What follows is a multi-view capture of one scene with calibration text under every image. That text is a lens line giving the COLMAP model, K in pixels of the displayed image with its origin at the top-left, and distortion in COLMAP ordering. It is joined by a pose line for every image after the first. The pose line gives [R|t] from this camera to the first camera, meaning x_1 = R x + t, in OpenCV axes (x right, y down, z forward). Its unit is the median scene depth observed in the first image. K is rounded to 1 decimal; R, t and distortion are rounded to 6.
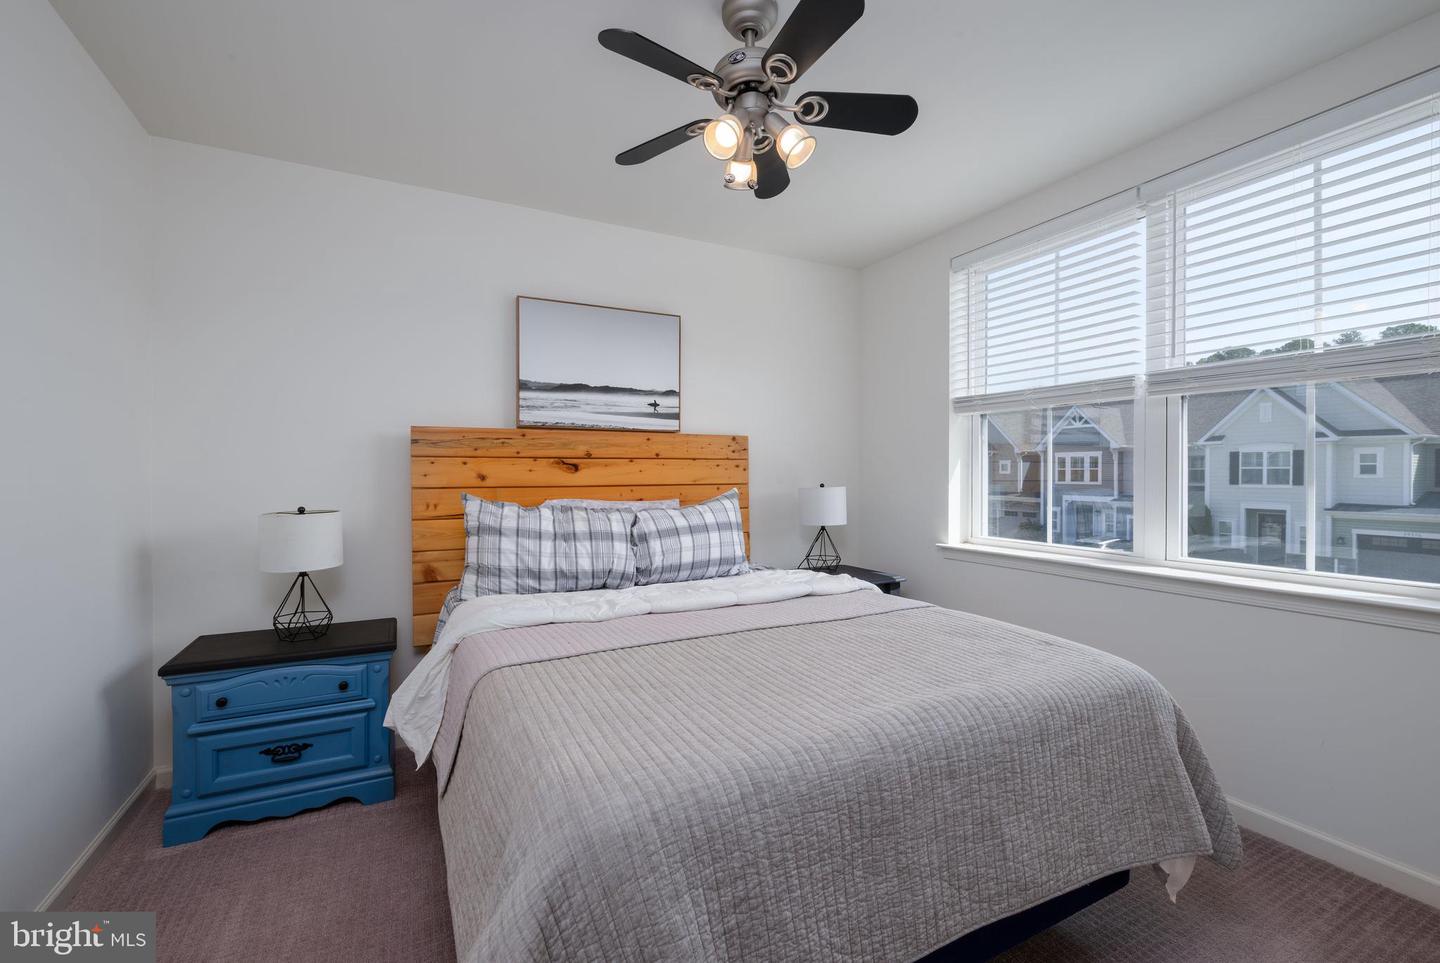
lens RADIAL K [[590.8, 0, 720.6], [0, 590.8, 488.5], [0, 0, 1]] dist [-0.002149, -0.000320]
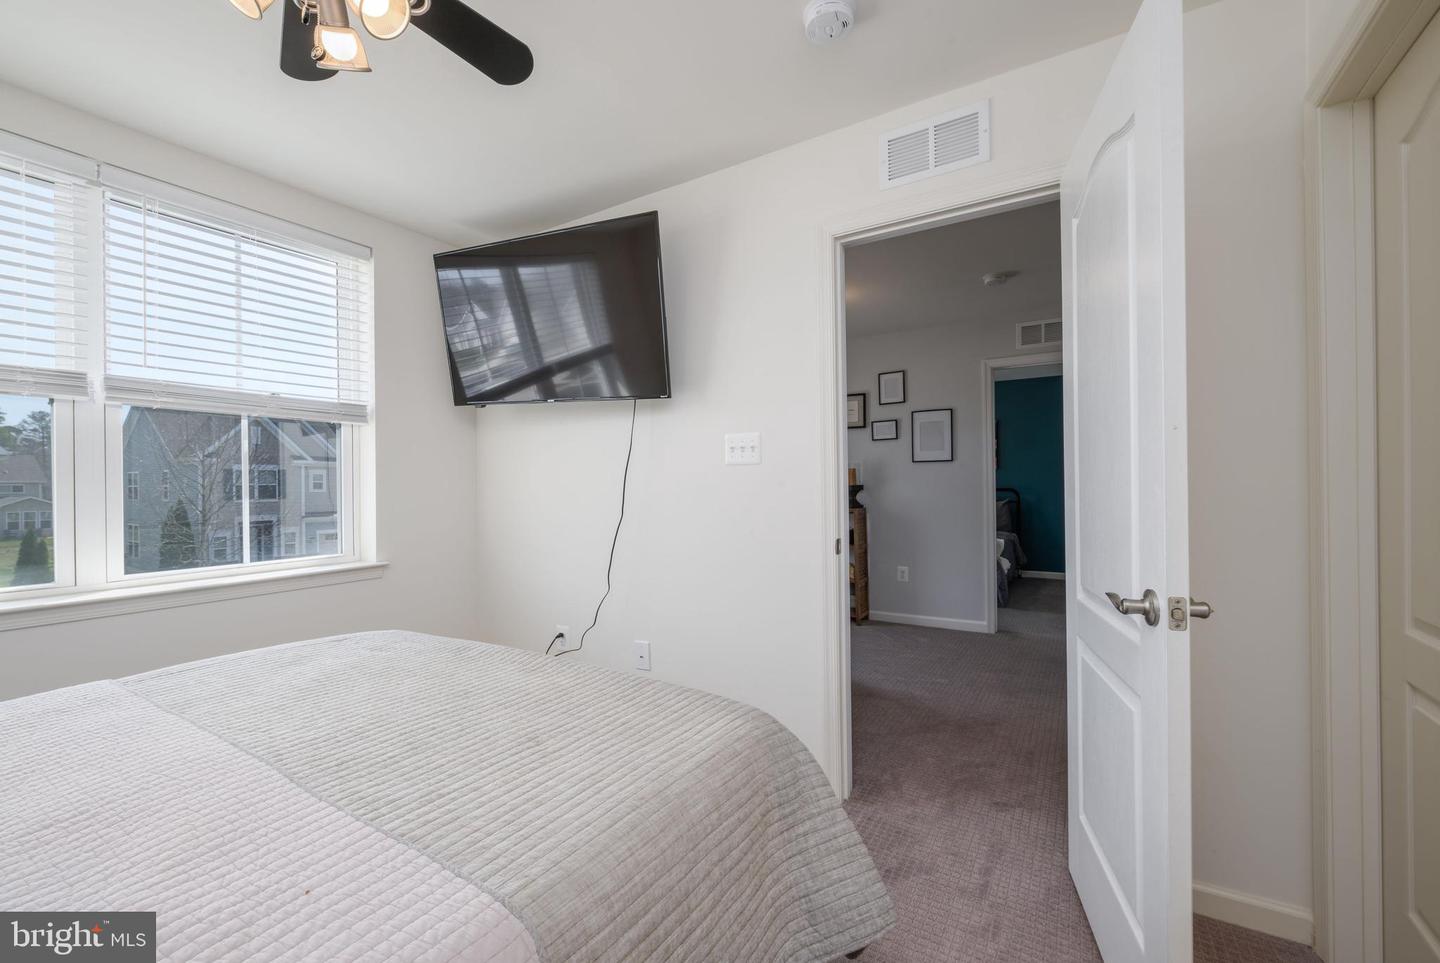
lens RADIAL K [[590.8, 0, 720.6], [0, 590.8, 488.5], [0, 0, 1]] dist [-0.002149, -0.000320]
pose [[-0.523537, 0.008561, 0.851960, -1.151130], [0.022038, 0.999751, 0.003497, -0.011831], [-0.851718, 0.020606, -0.523595, 1.483422]]
